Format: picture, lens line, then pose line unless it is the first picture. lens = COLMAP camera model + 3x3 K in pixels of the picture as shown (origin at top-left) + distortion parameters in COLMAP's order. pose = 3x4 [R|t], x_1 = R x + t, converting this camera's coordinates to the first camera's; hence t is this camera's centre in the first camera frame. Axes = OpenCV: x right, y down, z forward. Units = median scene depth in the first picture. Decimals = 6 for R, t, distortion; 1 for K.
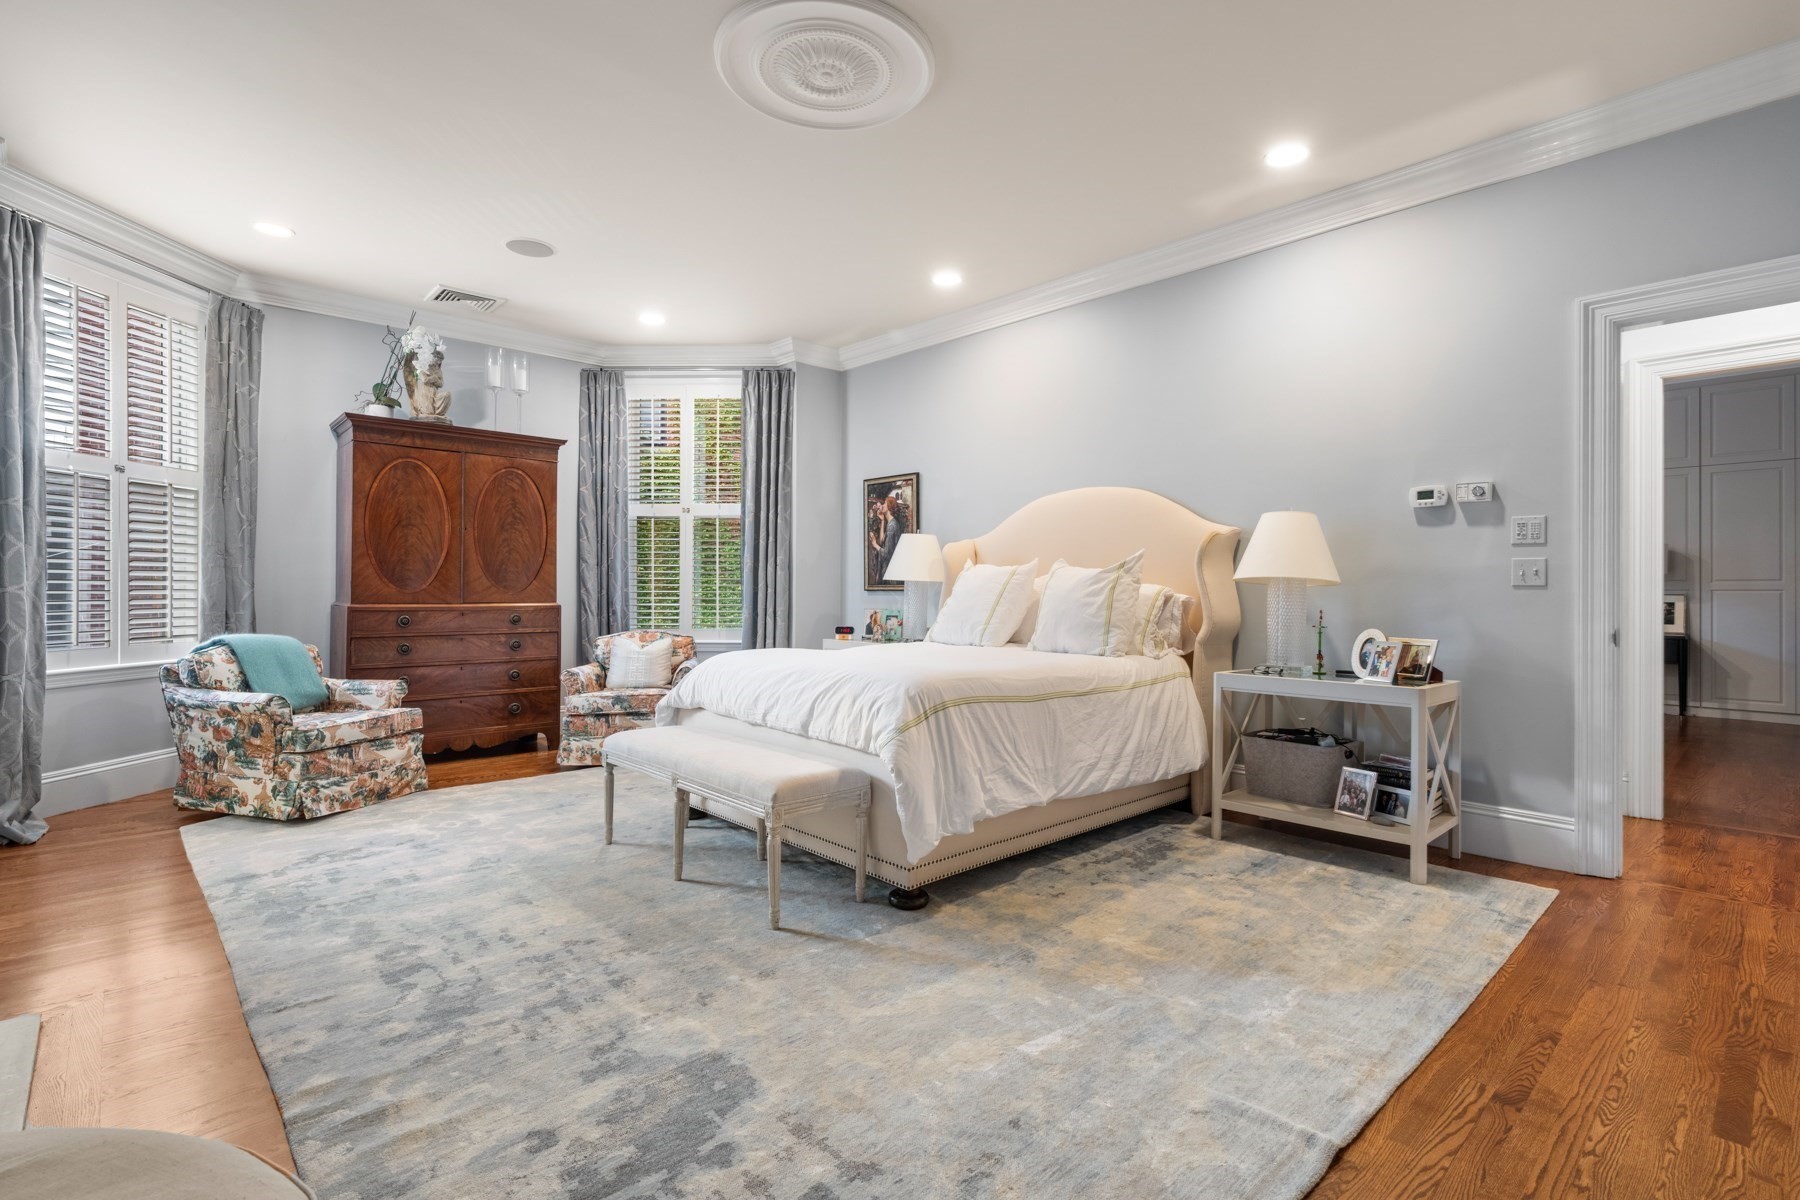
lens RADIAL K [[845.8, 0, 900.8], [0, 845.8, 590.4], [0, 0, 1]] dist [0.000108, -0.000438]
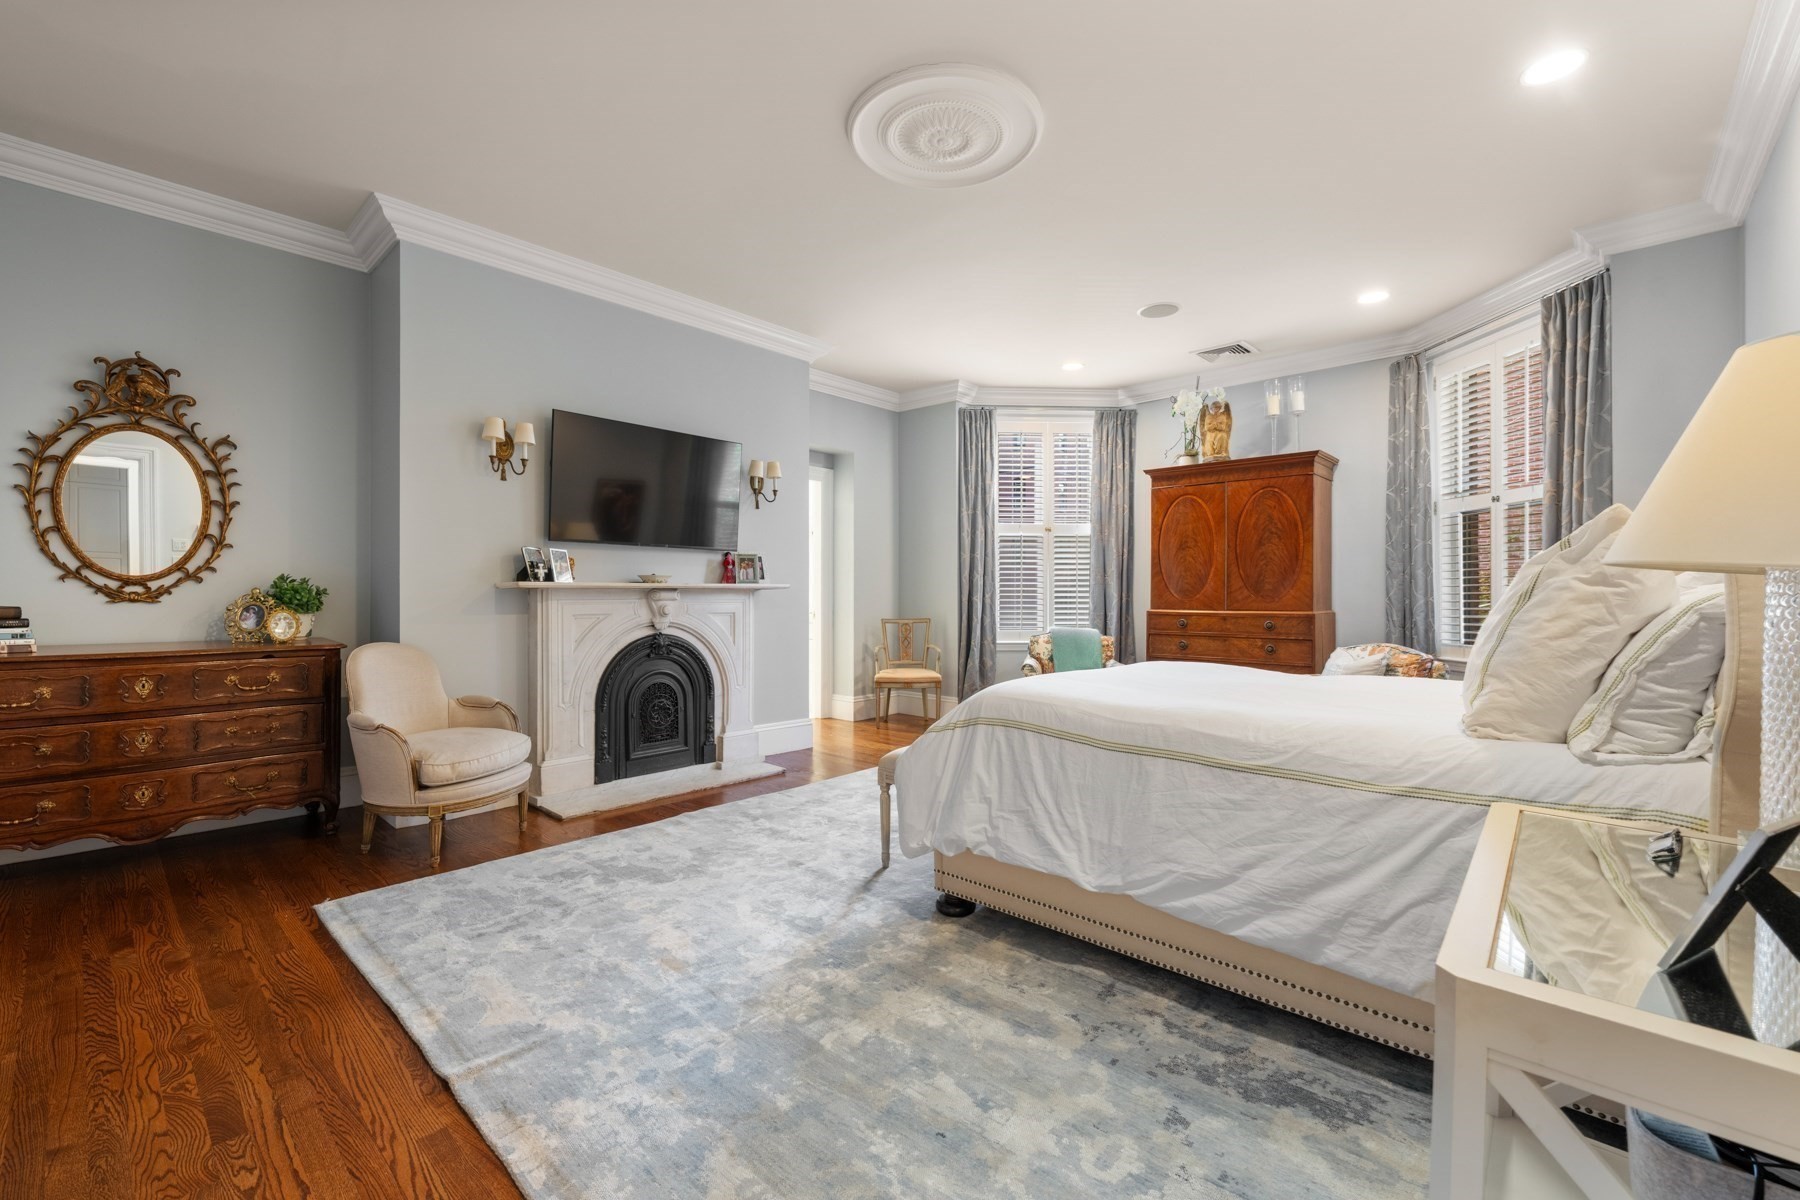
lens RADIAL K [[742.5, 0, 900.0], [0, 742.5, 600.0], [0, 0, 1]] dist [-0.000269, 0.000119]
pose [[0.086047, 0.002089, -0.996289, 0.768982], [-0.001098, 0.999997, 0.002002, -0.001165], [0.996290, 0.000921, 0.086049, 0.742330]]
